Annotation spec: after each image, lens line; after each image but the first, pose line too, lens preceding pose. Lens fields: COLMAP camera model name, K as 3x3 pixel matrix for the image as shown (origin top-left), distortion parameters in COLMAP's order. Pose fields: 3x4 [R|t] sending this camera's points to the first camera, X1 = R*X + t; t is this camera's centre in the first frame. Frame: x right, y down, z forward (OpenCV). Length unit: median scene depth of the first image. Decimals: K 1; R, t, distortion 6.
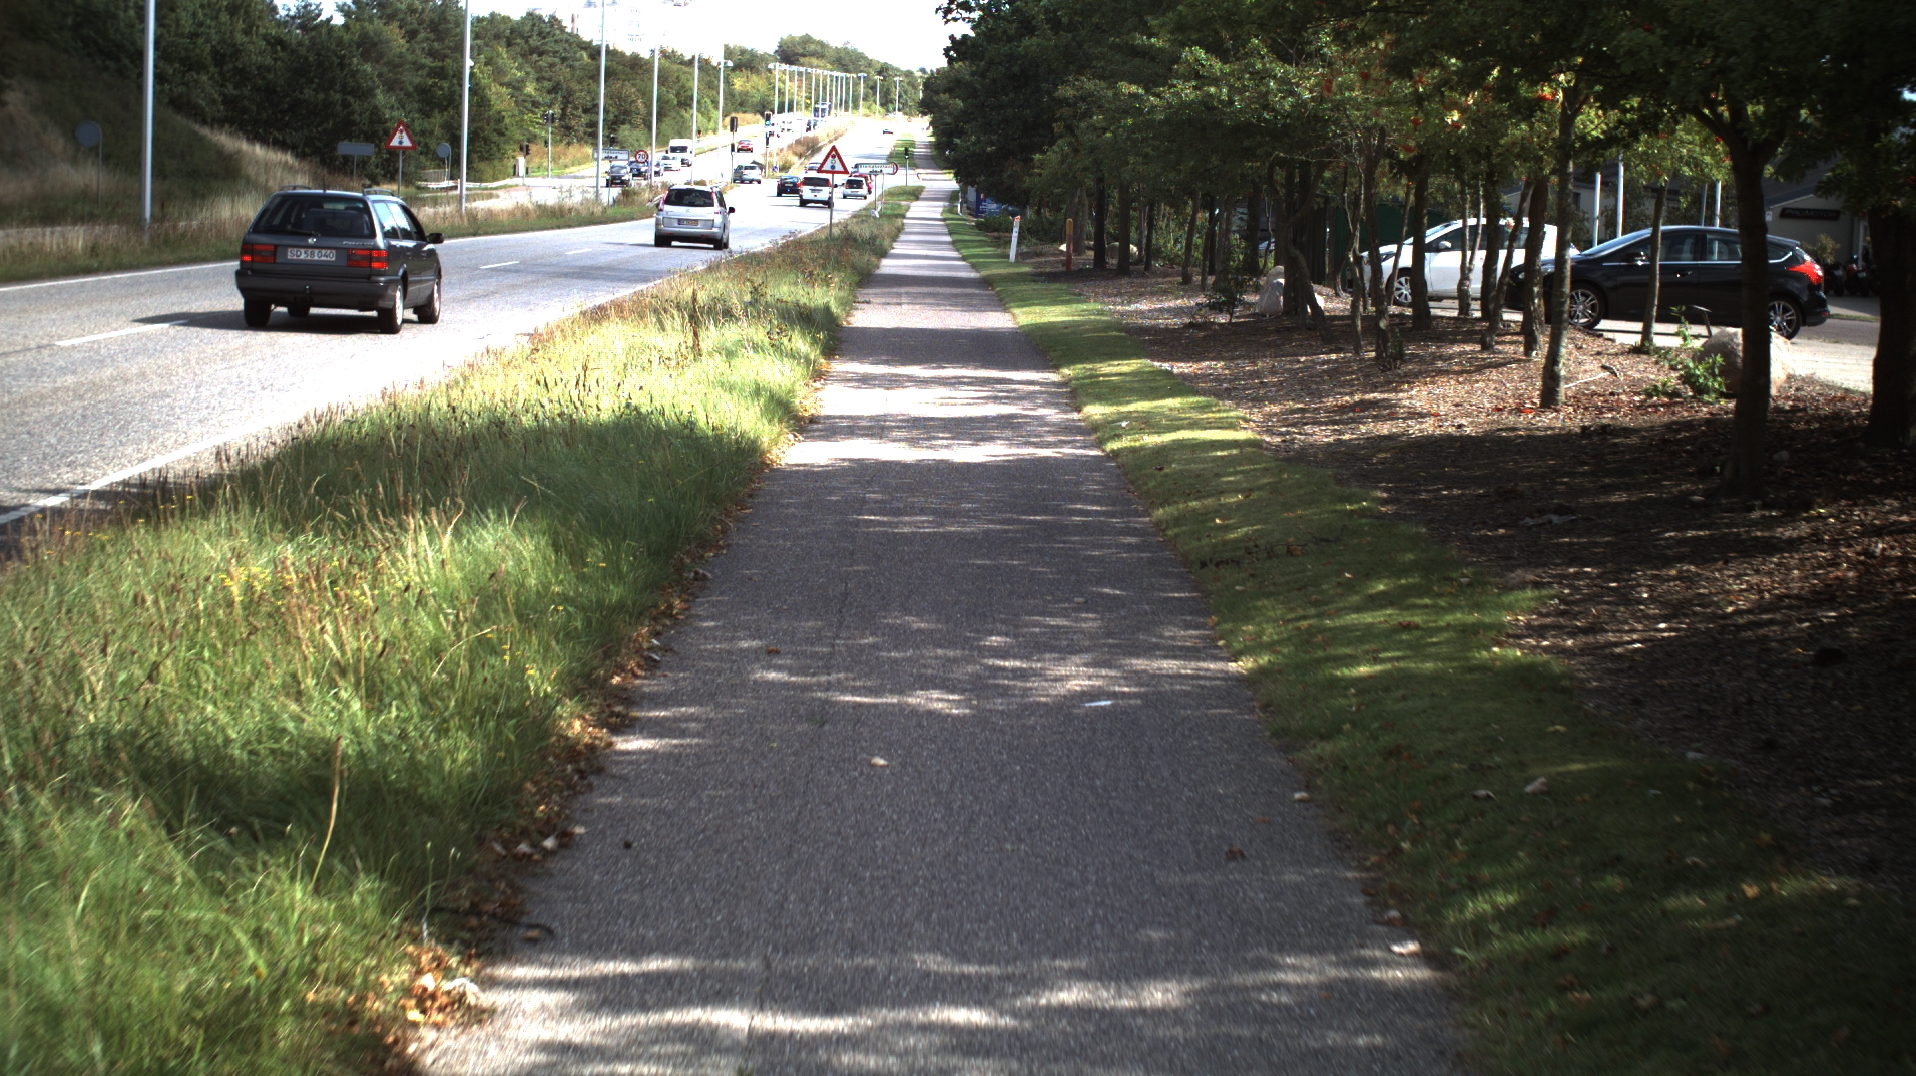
lens RADIAL K [[3389.8, 0, 958.0], [0, 3389.8, 538.0], [0, 0, 1]] dist [-0.345291, 0.551202]
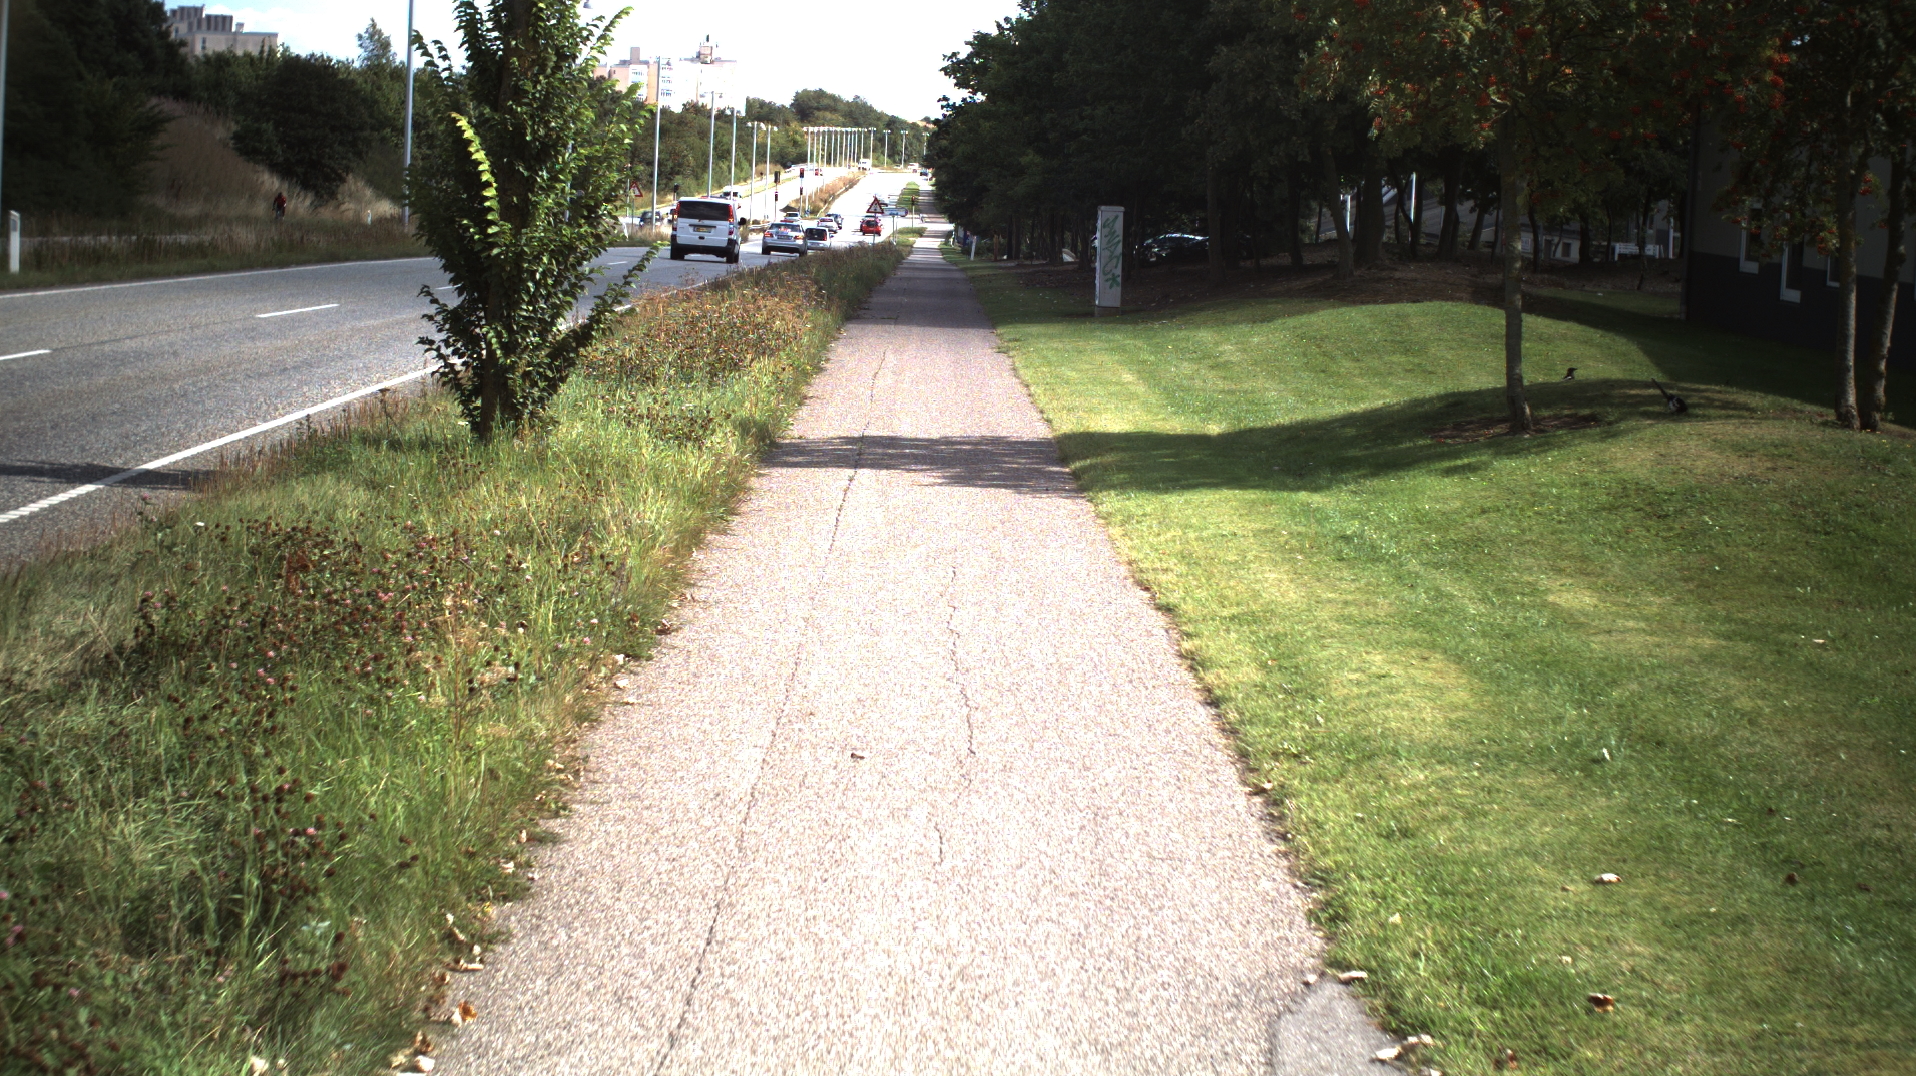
lens RADIAL K [[3389.8, 0, 958.0], [0, 3389.8, 538.0], [0, 0, 1]] dist [-0.345291, 0.551202]
pose [[0.999942, 0.010816, 0.000005, 0.004765], [-0.010814, 0.999846, -0.013850, 0.047699], [-0.000155, 0.013849, 0.999904, -0.425681]]
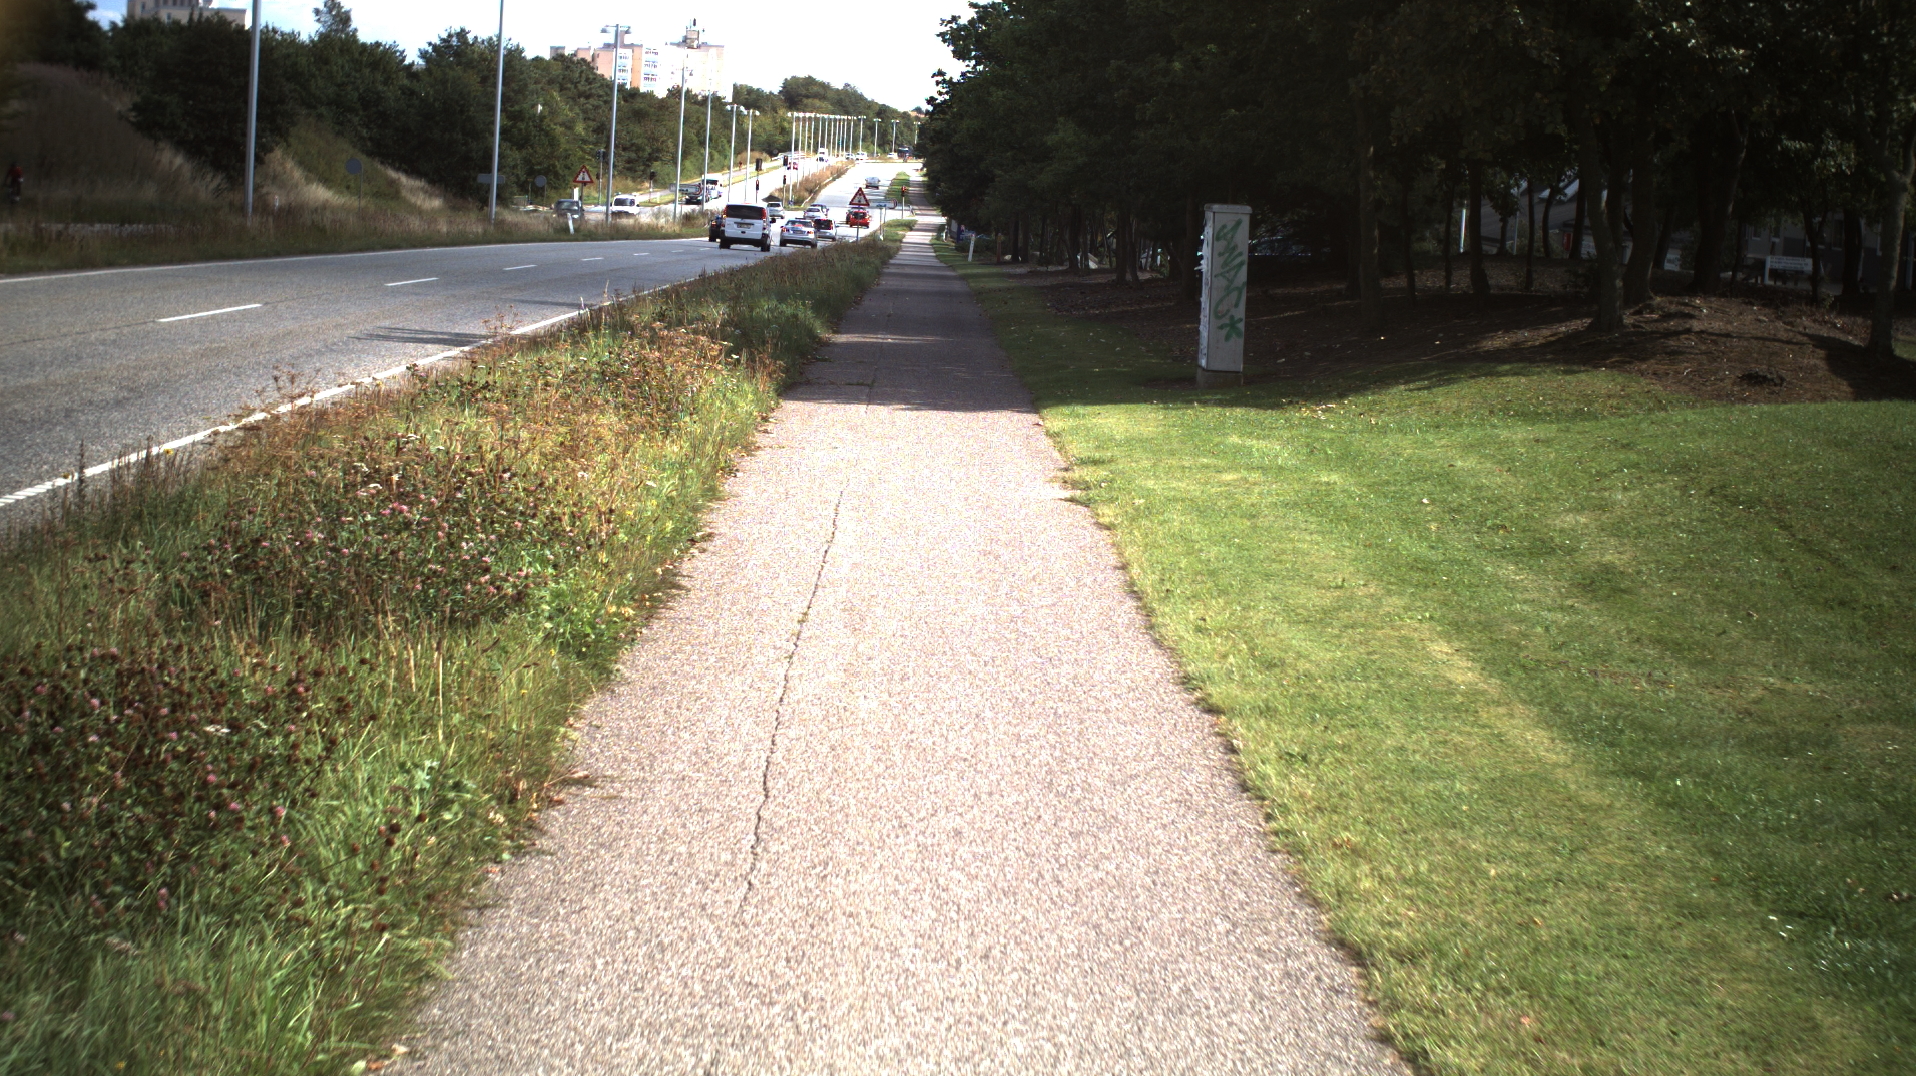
lens RADIAL K [[3389.8, 0, 958.0], [0, 3389.8, 538.0], [0, 0, 1]] dist [-0.345291, 0.551202]
pose [[0.999714, 0.023547, 0.004279, 0.003095], [-0.023497, 0.999659, -0.011409, 0.033854], [-0.004547, 0.011305, 0.999926, -0.303710]]
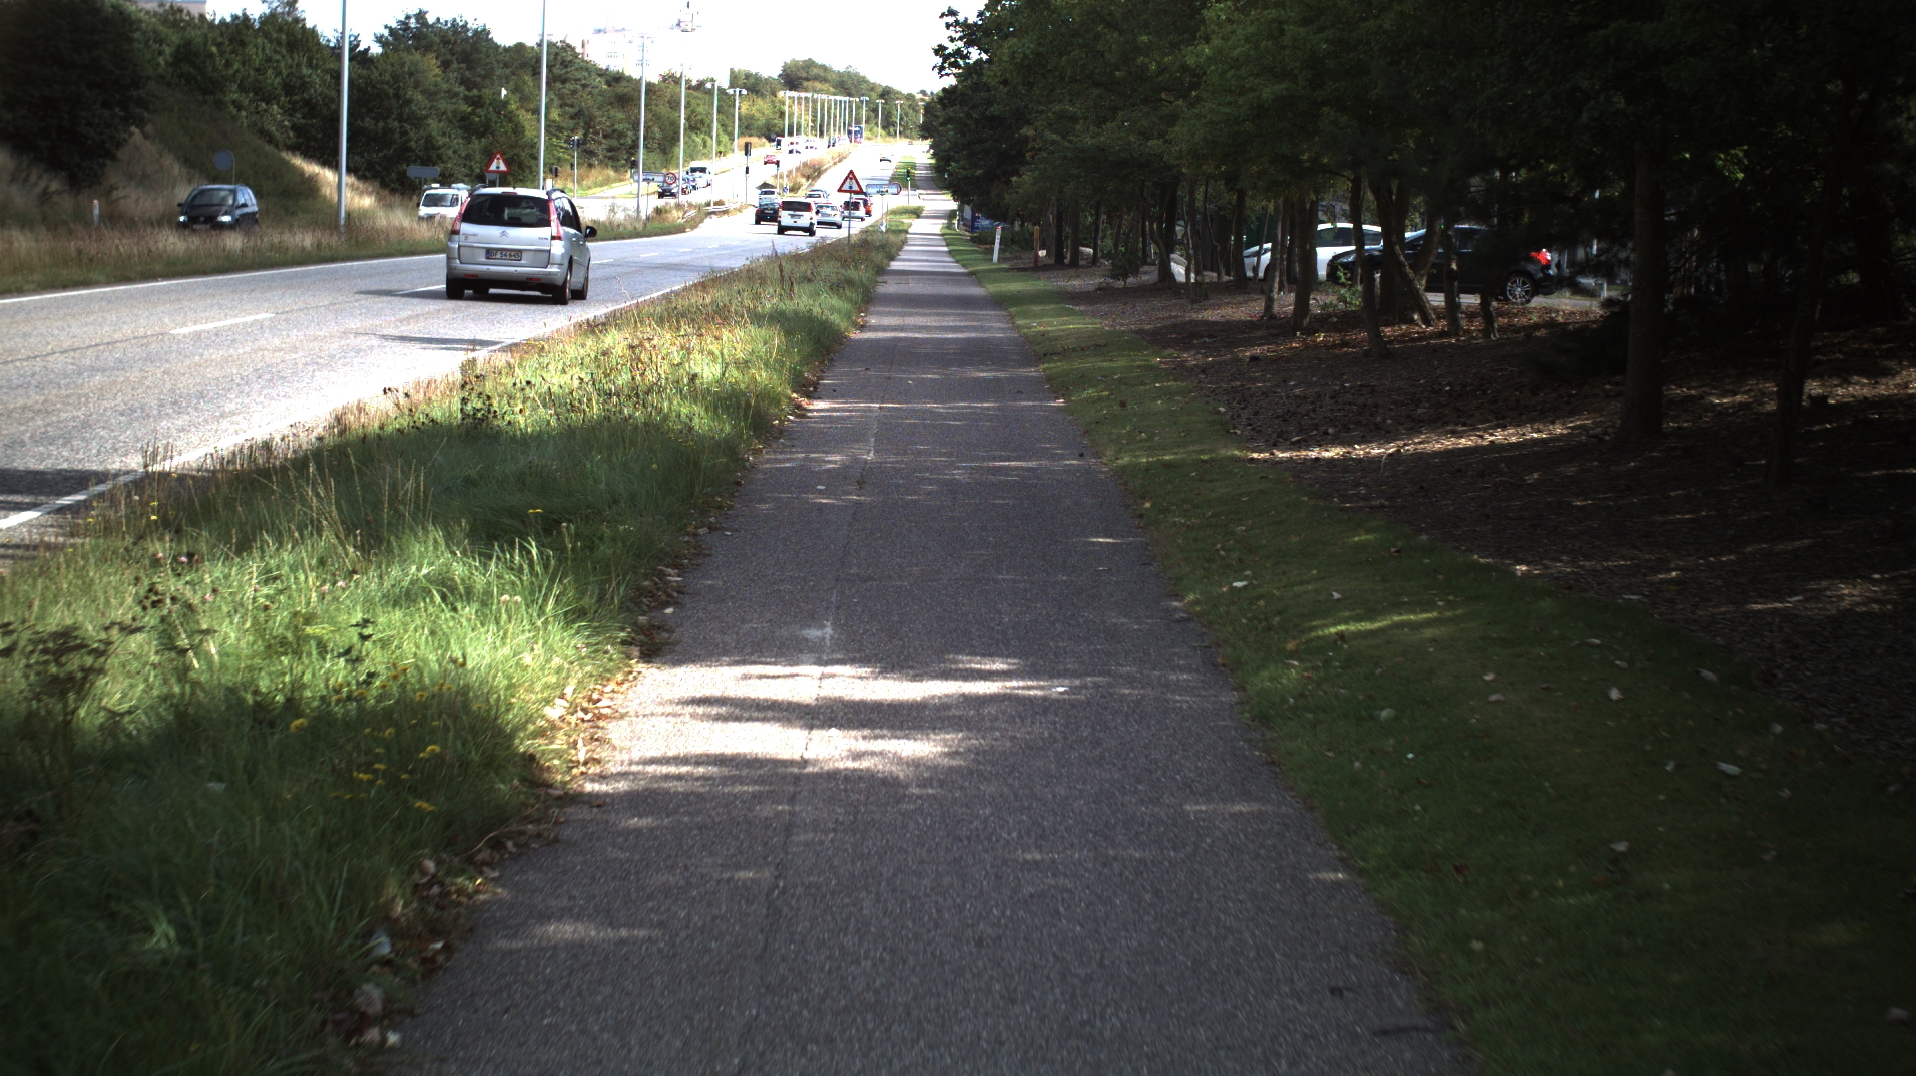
lens RADIAL K [[3389.8, 0, 958.0], [0, 3389.8, 538.0], [0, 0, 1]] dist [-0.345291, 0.551202]
pose [[0.999999, -0.001412, -0.000319, 0.001200], [0.001410, 0.999979, -0.006266, 0.013532], [0.000328, 0.006266, 0.999980, -0.121369]]
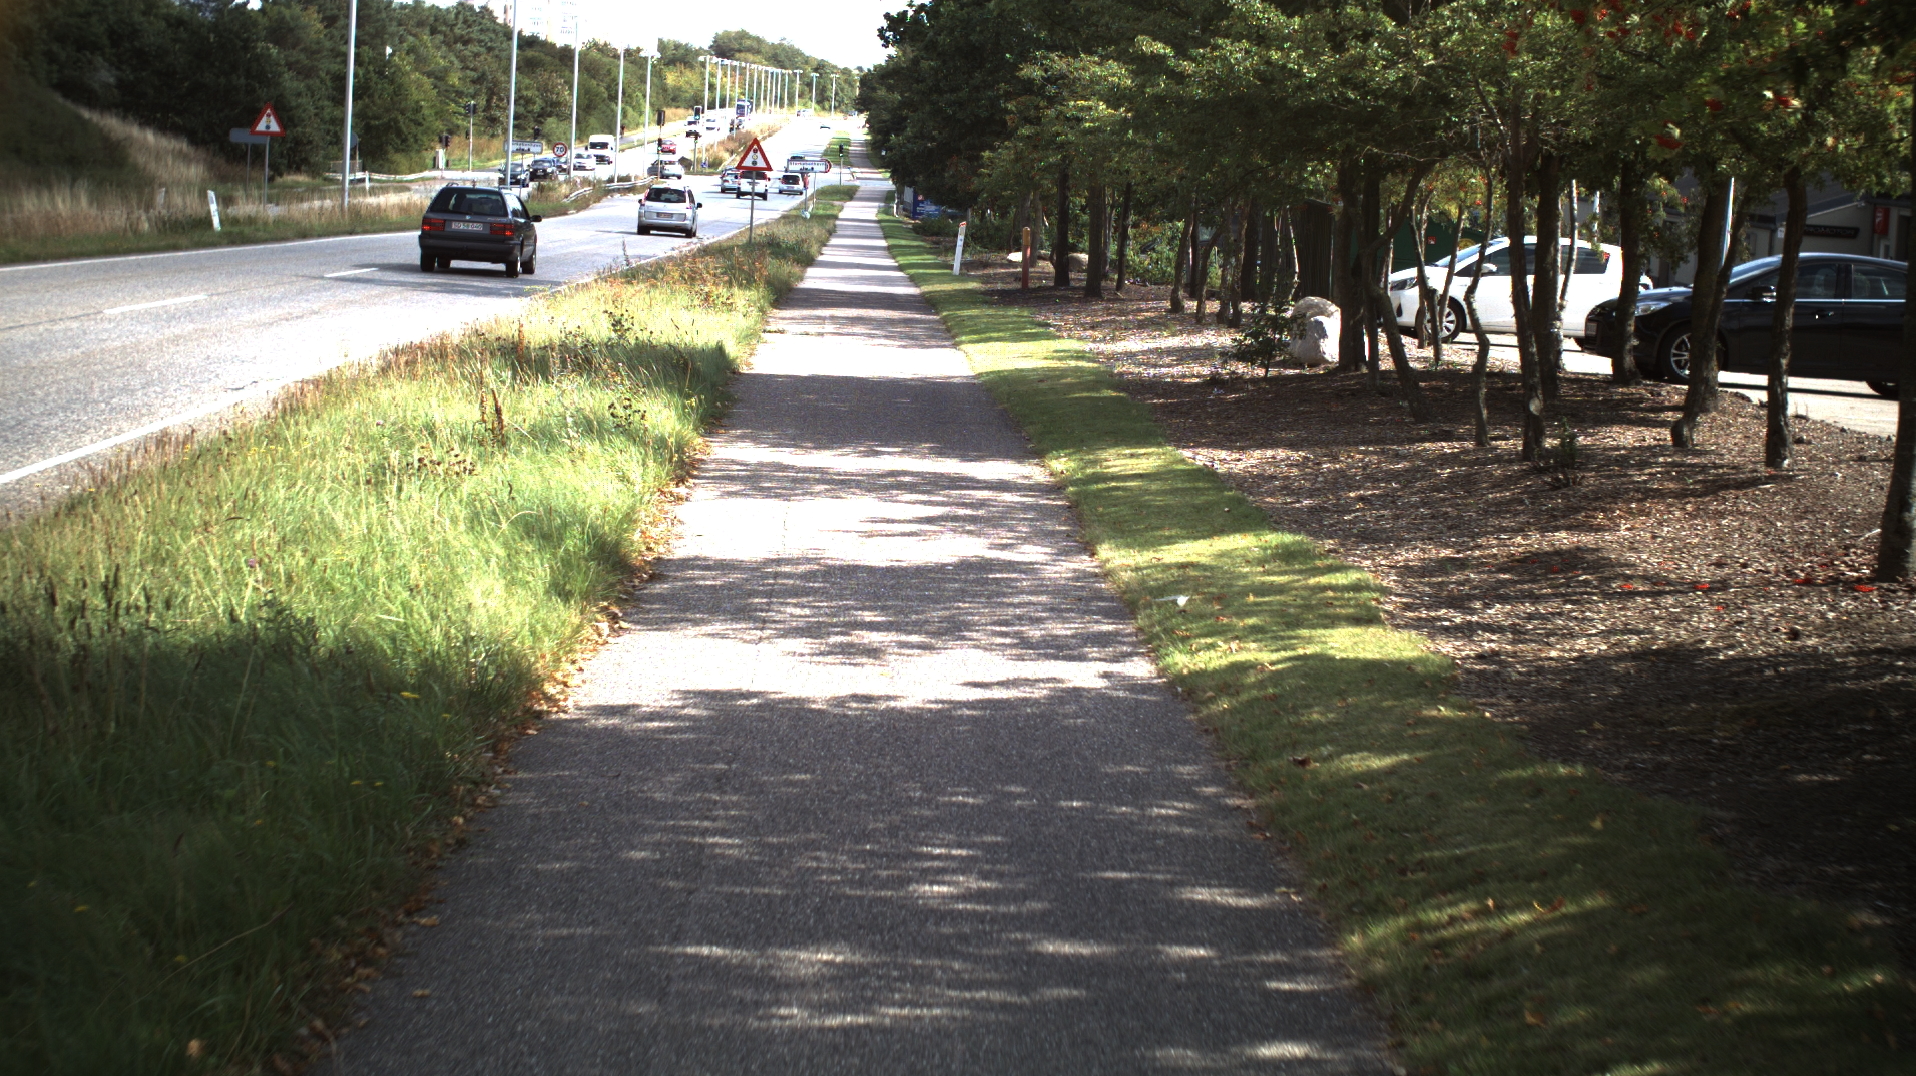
lens RADIAL K [[3389.8, 0, 958.0], [0, 3389.8, 538.0], [0, 0, 1]] dist [-0.345291, 0.551202]
pose [[0.999685, 0.014281, 0.020634, -0.000265], [-0.014281, 0.999898, -0.000175, -0.006395], [-0.020634, -0.000119, 0.999787, 0.060531]]
